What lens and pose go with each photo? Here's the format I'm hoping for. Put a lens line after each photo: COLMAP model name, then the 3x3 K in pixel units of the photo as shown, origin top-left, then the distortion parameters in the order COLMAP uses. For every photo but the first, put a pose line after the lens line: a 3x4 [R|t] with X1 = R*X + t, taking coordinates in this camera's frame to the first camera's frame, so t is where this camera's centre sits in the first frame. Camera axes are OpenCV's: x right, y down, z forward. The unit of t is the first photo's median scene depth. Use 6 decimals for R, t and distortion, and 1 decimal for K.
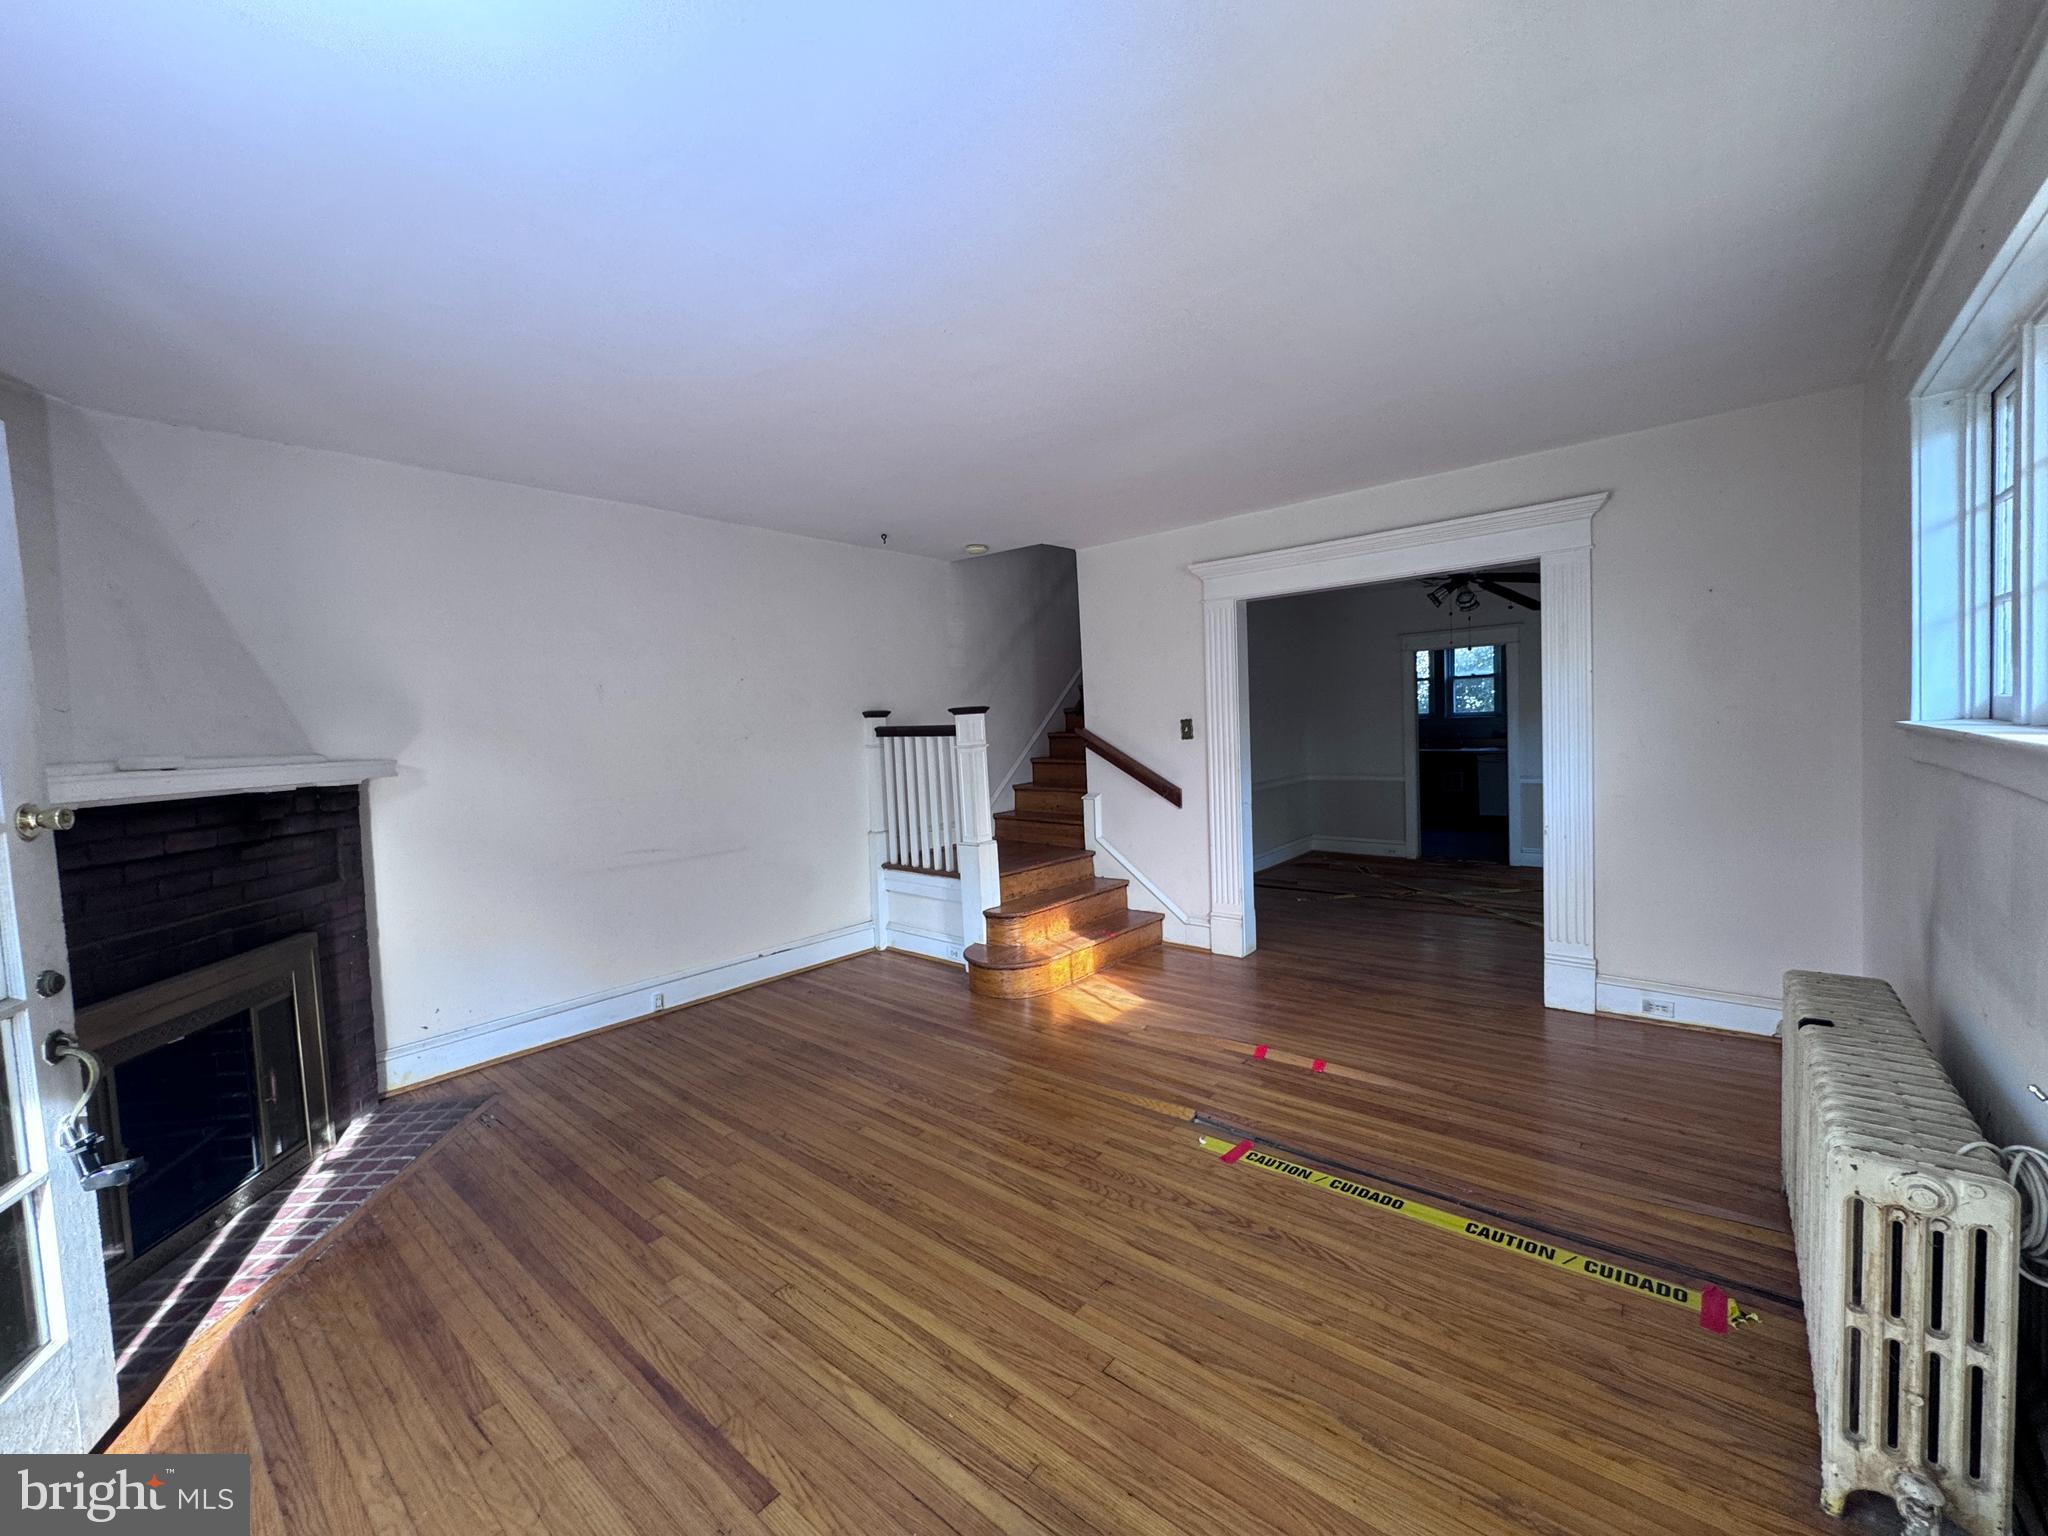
lens RADIAL K [[817.2, 0, 1022.3], [0, 817.2, 766.7], [0, 0, 1]] dist [-0.003506, 0.000168]
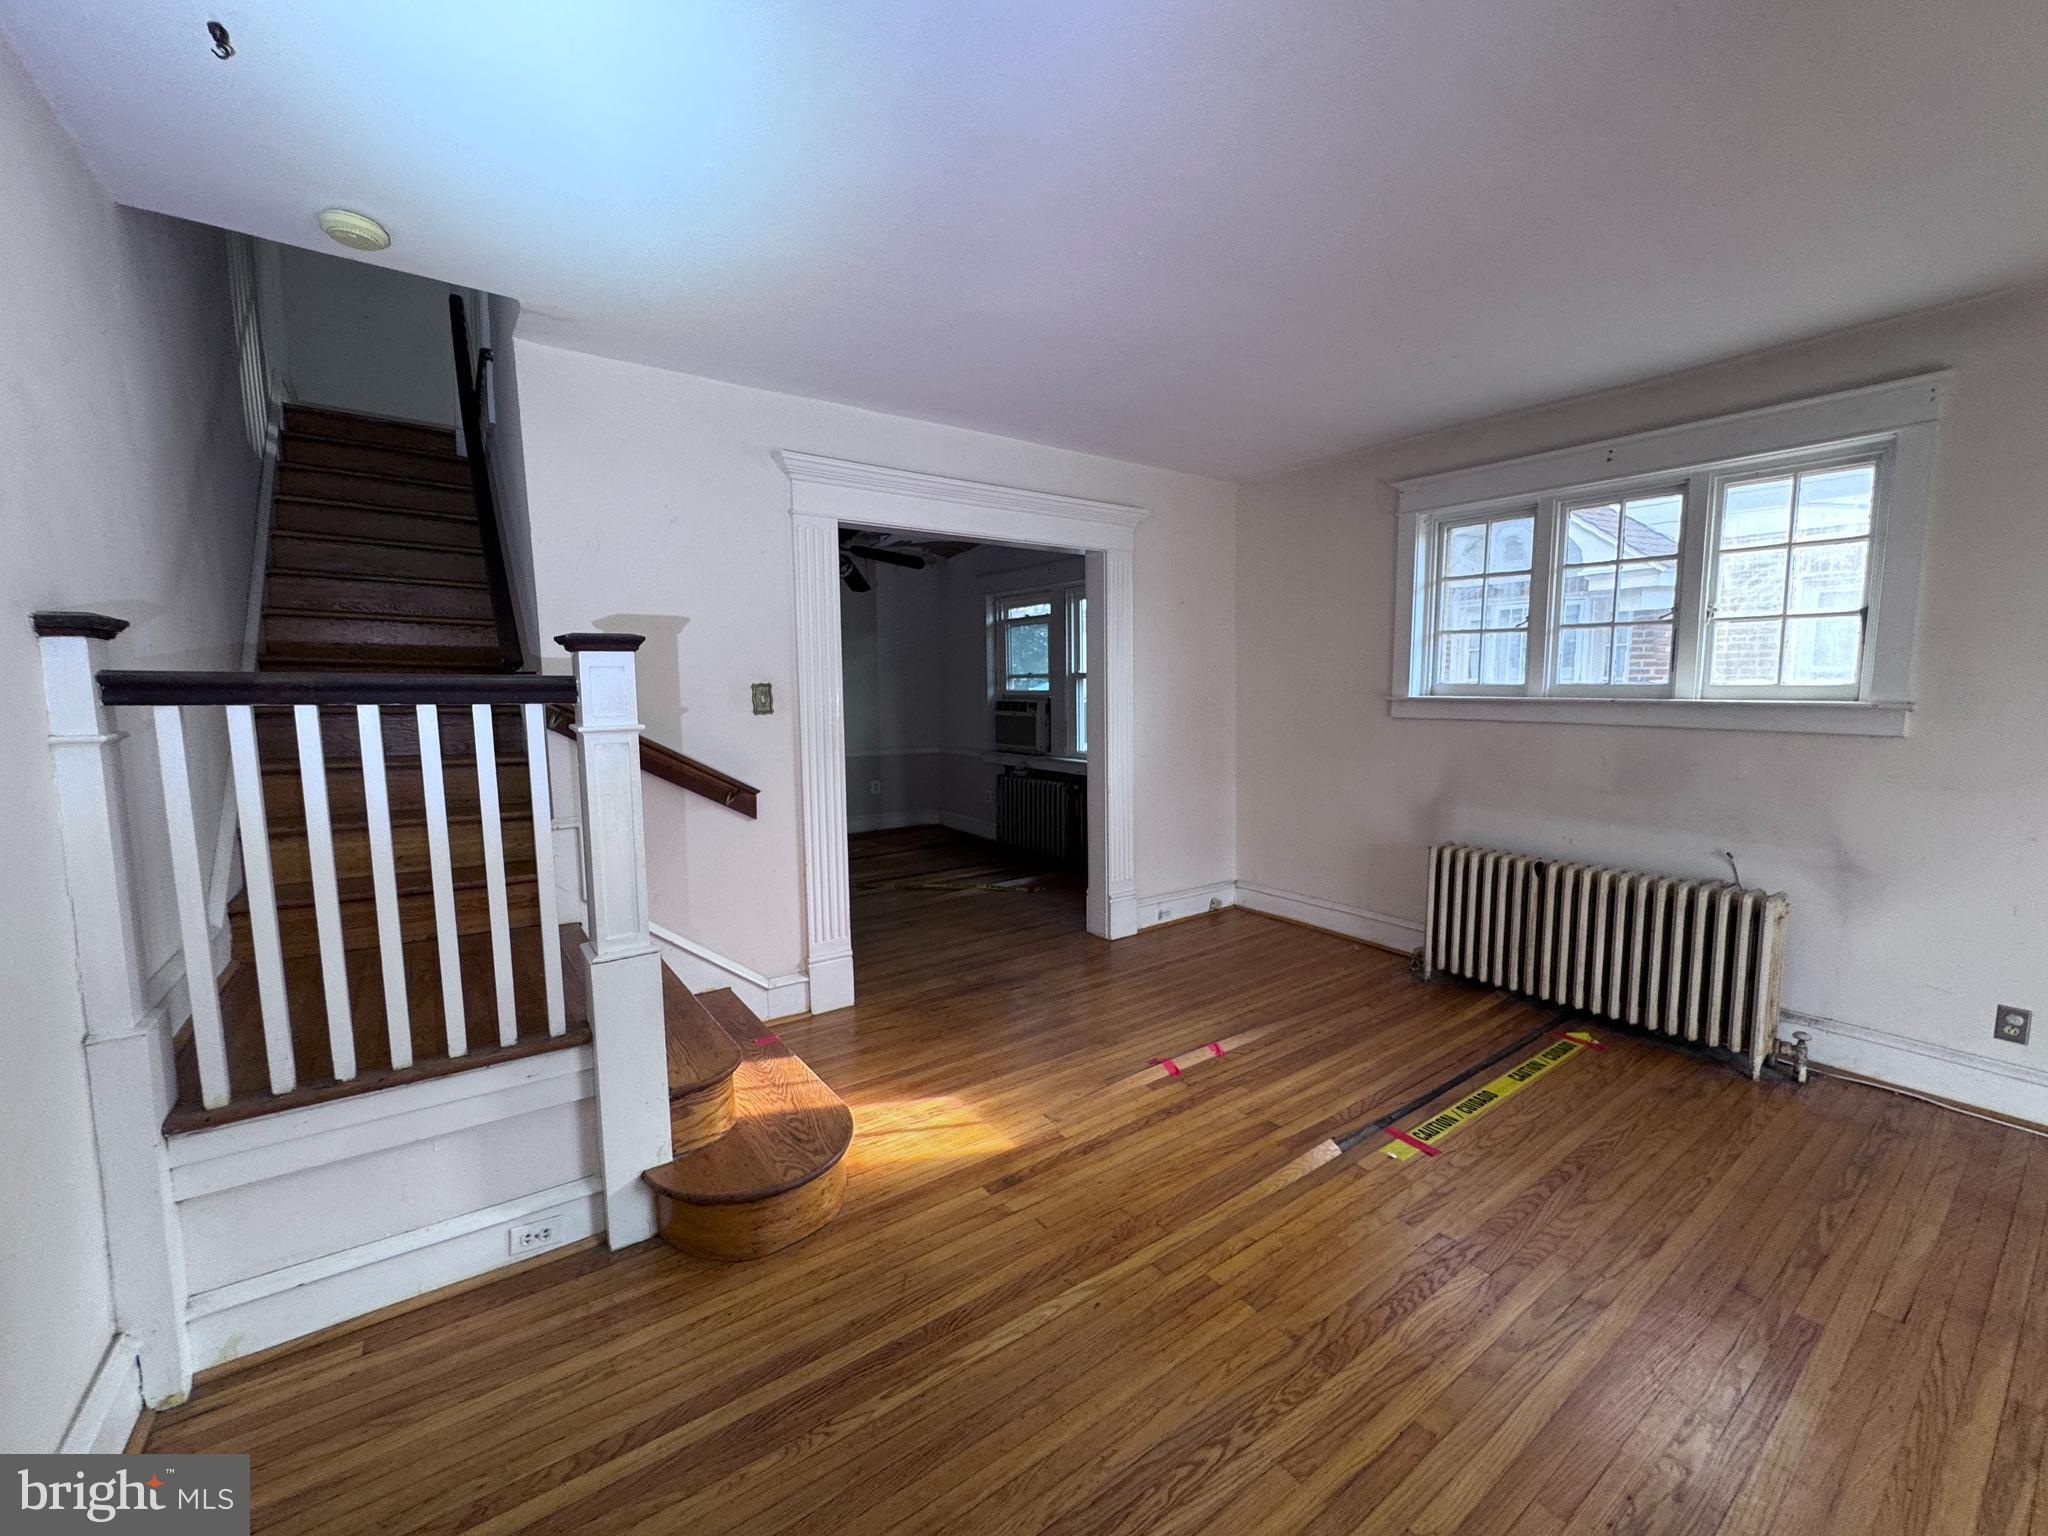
lens RADIAL K [[817.2, 0, 1014.6], [0, 817.2, 765.9], [0, 0, 1]] dist [-0.003506, 0.000168]
pose [[0.251073, -0.059197, 0.966156, -0.556180], [0.046859, 0.997701, 0.048952, -0.020614], [-0.966833, 0.032982, 0.253269, 0.903317]]
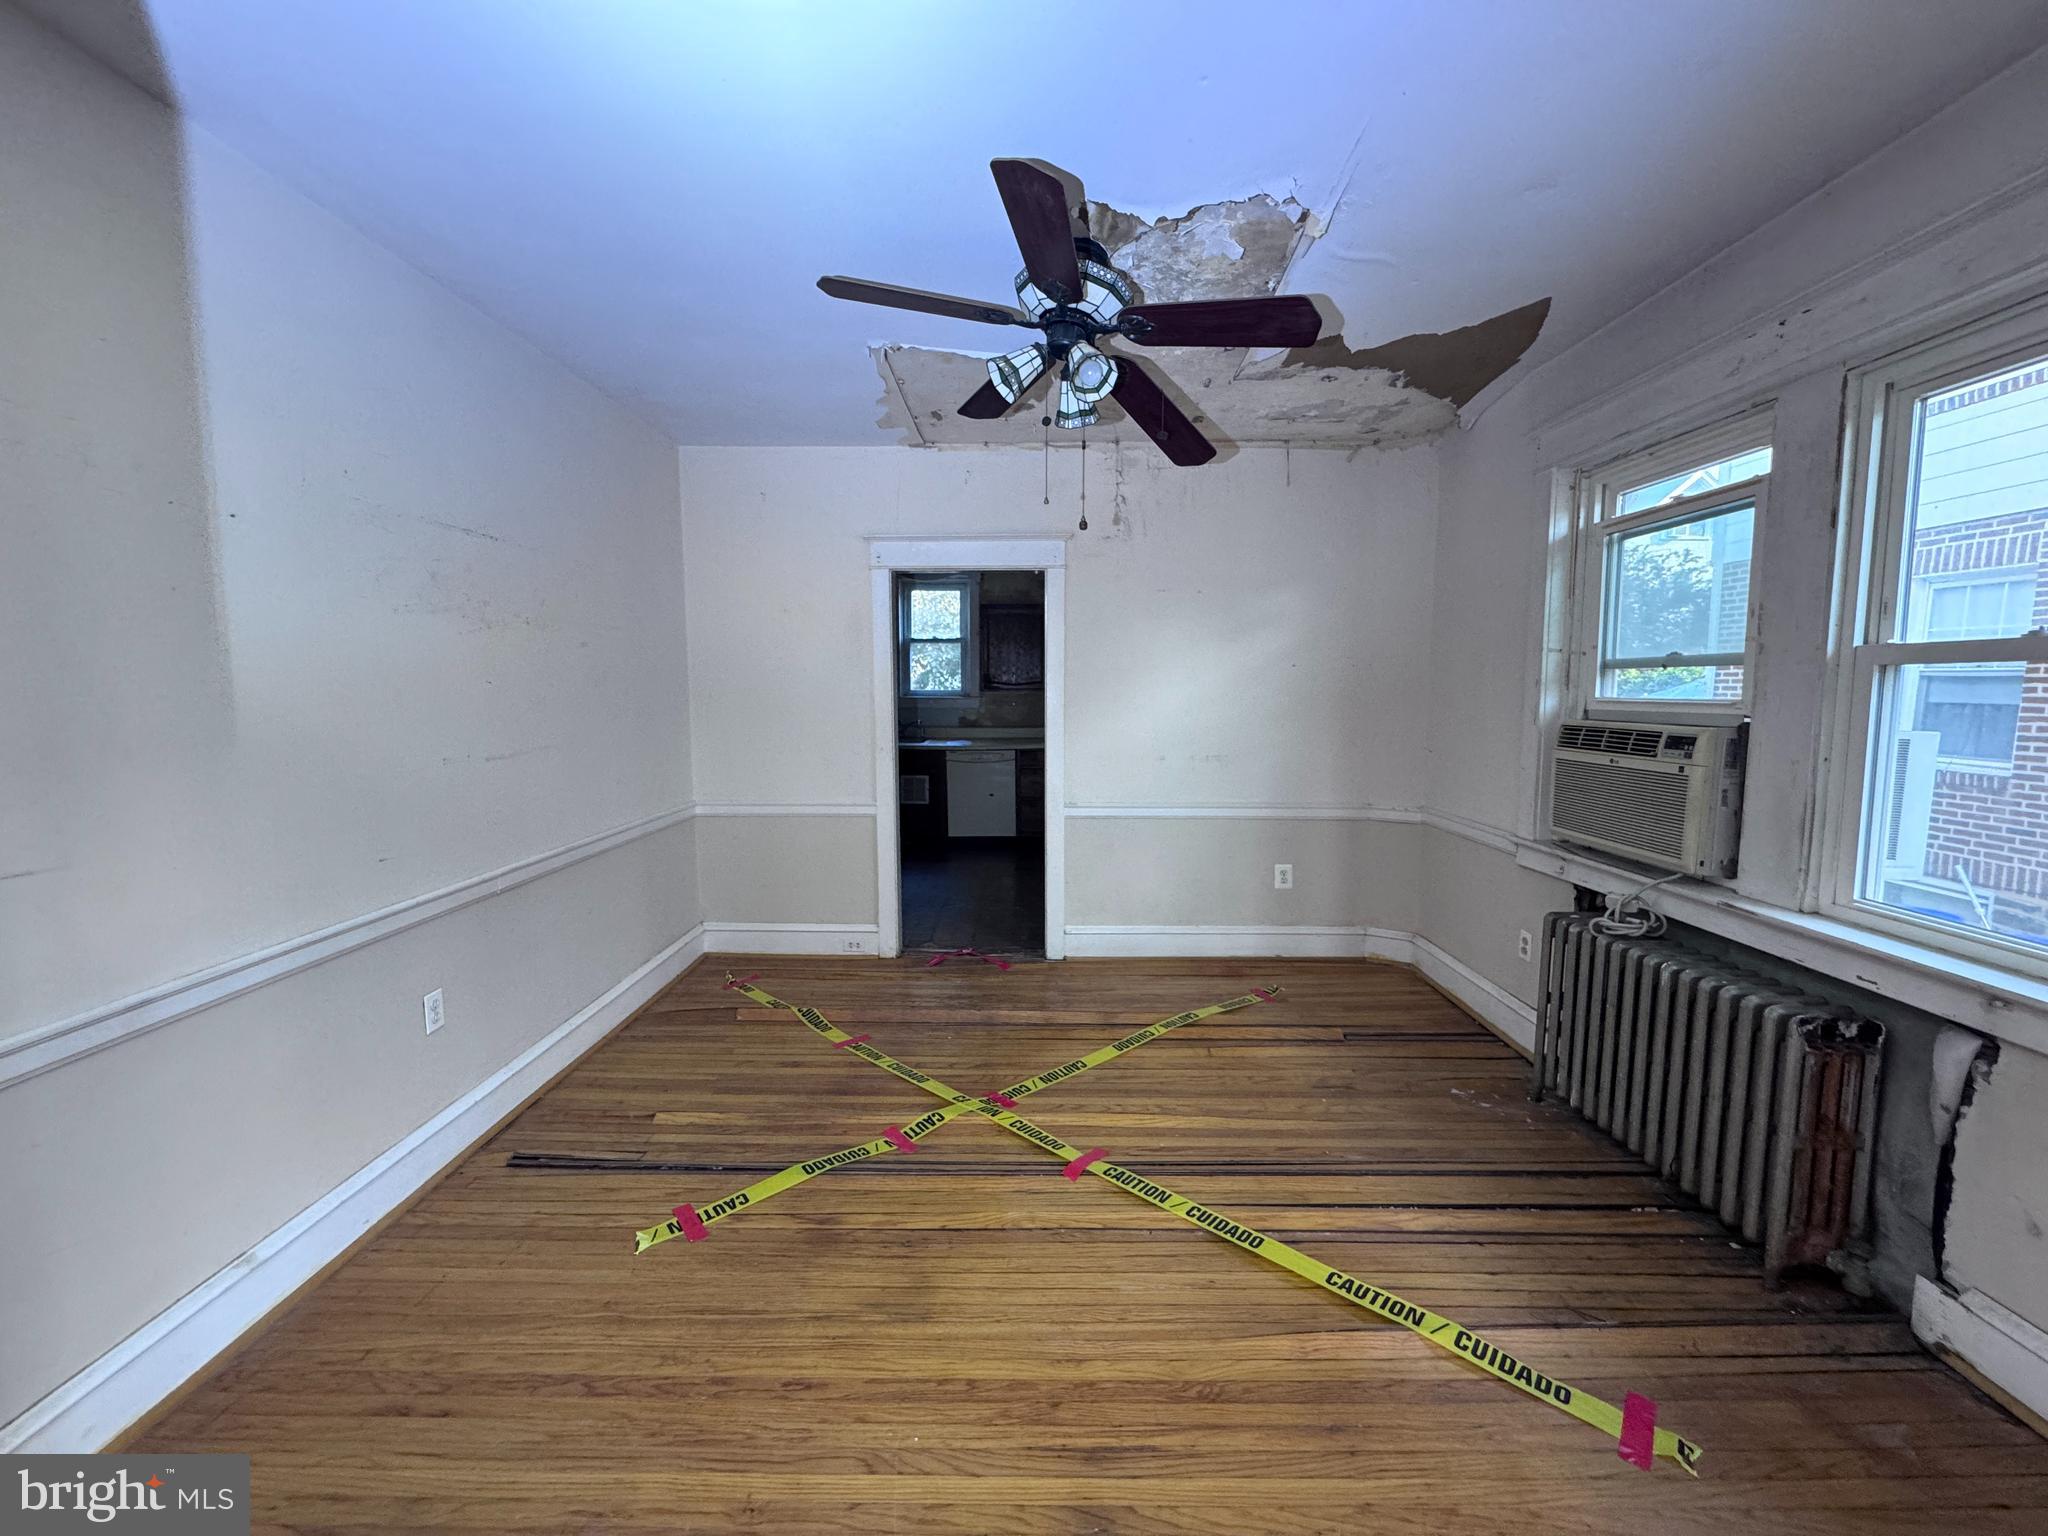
lens RADIAL K [[817.2, 0, 1023.0], [0, 817.2, 765.4], [0, 0, 1]] dist [-0.003506, 0.000168]
pose [[0.771238, -0.022771, 0.636140, 0.080644], [0.004862, 0.999541, 0.029886, -0.051542], [-0.636528, -0.019956, 0.770995, 1.068650]]
